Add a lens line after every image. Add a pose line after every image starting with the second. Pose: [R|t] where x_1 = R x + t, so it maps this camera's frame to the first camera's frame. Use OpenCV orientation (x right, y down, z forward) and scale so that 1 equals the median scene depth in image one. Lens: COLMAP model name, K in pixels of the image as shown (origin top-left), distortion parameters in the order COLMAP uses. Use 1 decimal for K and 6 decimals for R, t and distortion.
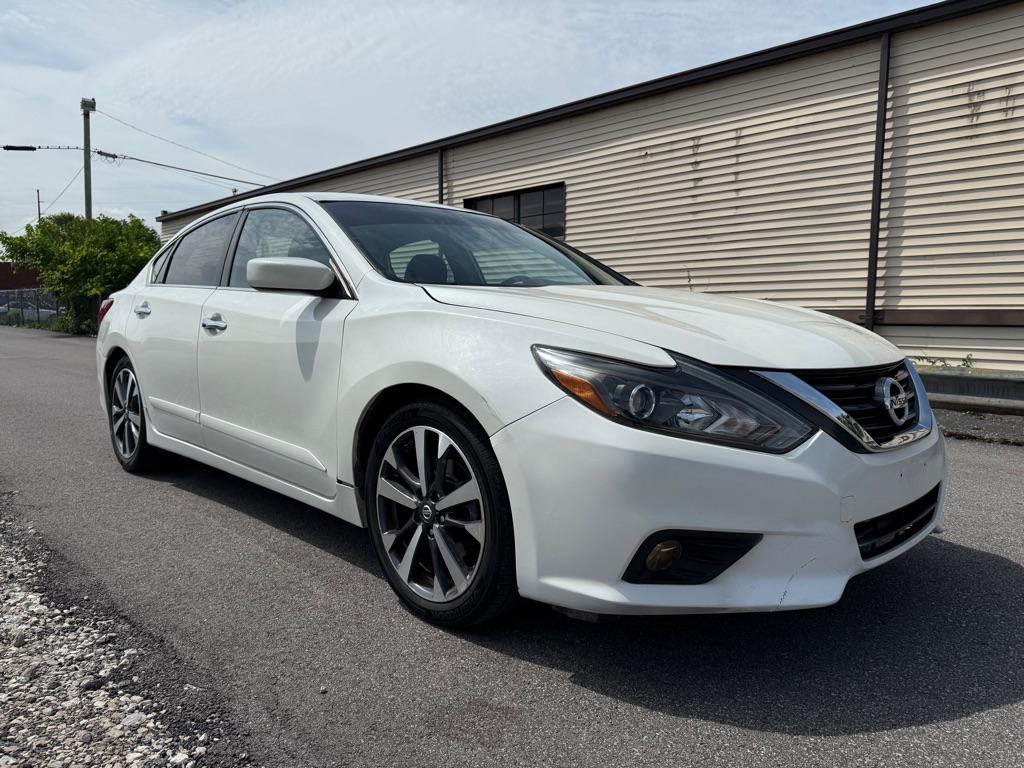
lens RADIAL K [[757.4, 0, 517.1], [0, 757.4, 380.4], [0, 0, 1]] dist [0.022137, -0.005217]
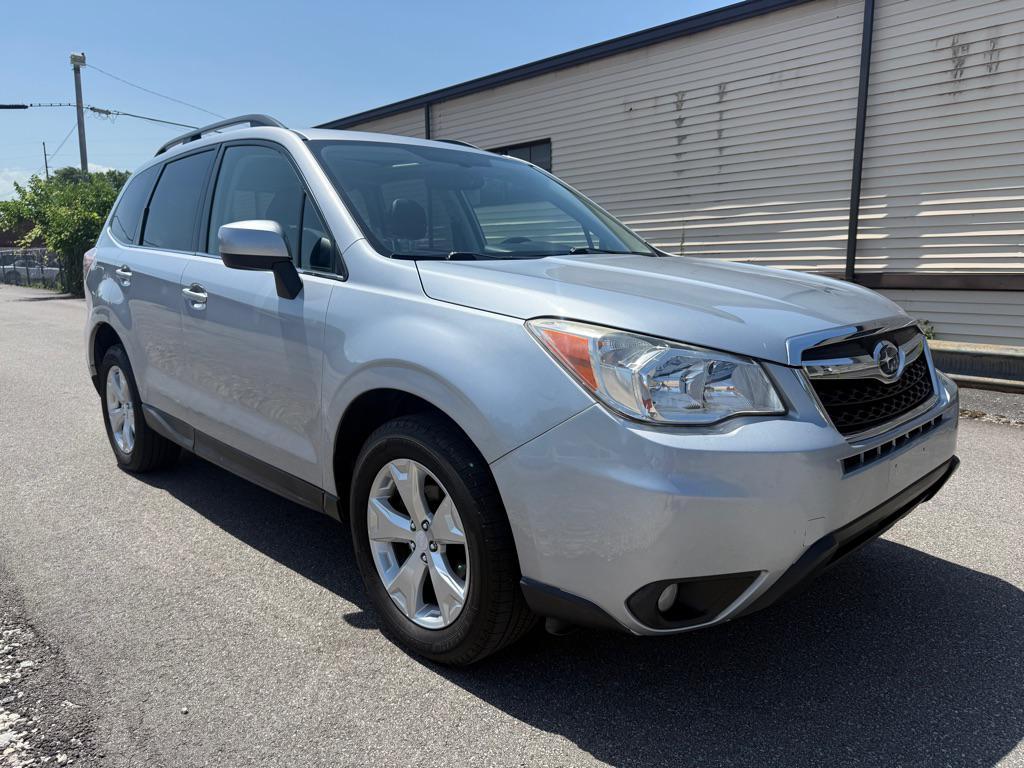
lens RADIAL K [[757.4, 0, 511.5], [0, 757.4, 391.2], [0, 0, 1]] dist [0.022137, -0.005217]
pose [[0.999602, -0.009320, -0.026645, 0.190460], [0.011488, 0.996531, 0.082421, -0.098027], [0.025784, -0.082694, 0.996241, -0.015841]]
